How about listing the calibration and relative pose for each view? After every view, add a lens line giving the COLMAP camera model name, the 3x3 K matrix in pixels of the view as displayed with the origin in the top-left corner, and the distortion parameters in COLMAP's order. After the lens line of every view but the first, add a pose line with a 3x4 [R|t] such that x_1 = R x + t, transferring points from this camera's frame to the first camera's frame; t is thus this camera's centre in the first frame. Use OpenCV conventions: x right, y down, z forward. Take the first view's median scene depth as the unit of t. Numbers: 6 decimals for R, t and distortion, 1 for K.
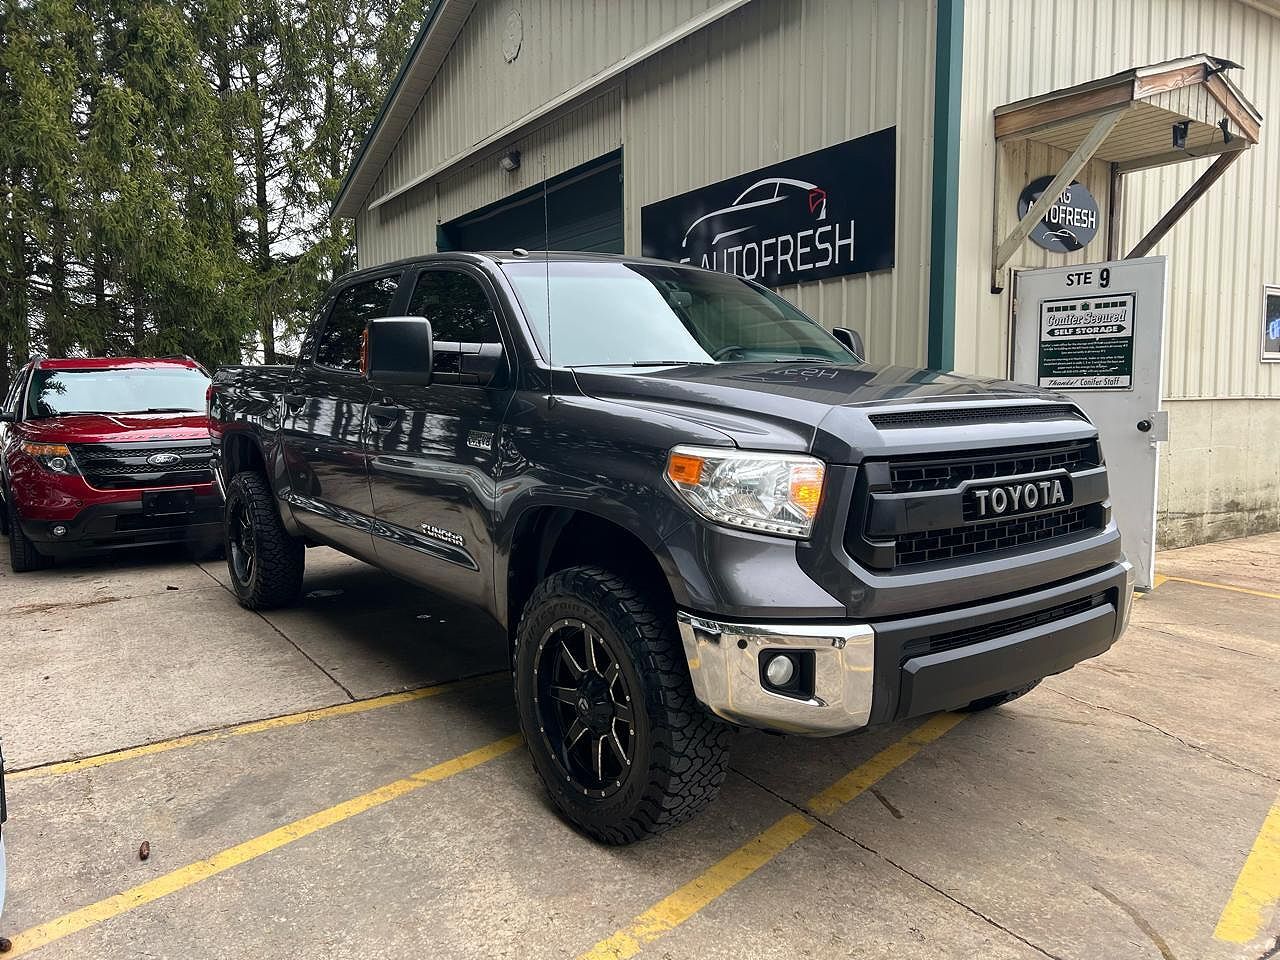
lens RADIAL K [[968.0, 0, 646.9], [0, 968.0, 480.0], [0, 0, 1]] dist [0.034953, -0.035024]
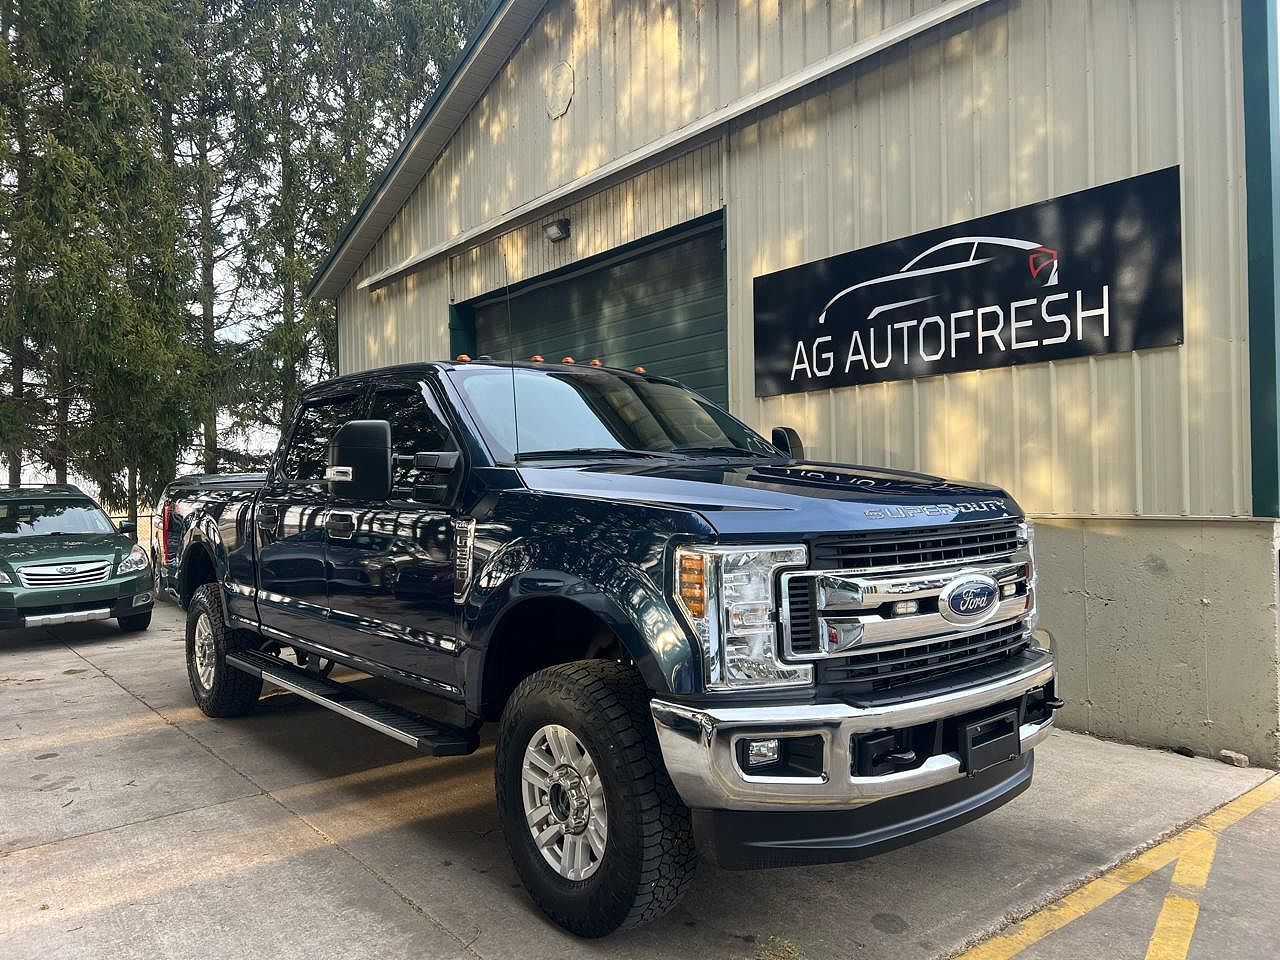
lens RADIAL K [[974.0, 0, 640.0], [0, 974.0, 480.0], [0, 0, 1]] dist [0.020694, -0.007347]
pose [[0.996524, -0.000461, 0.083303, -0.204587], [0.008650, 0.995152, -0.097972, -0.033500], [-0.082854, 0.098352, 0.991697, 0.237714]]
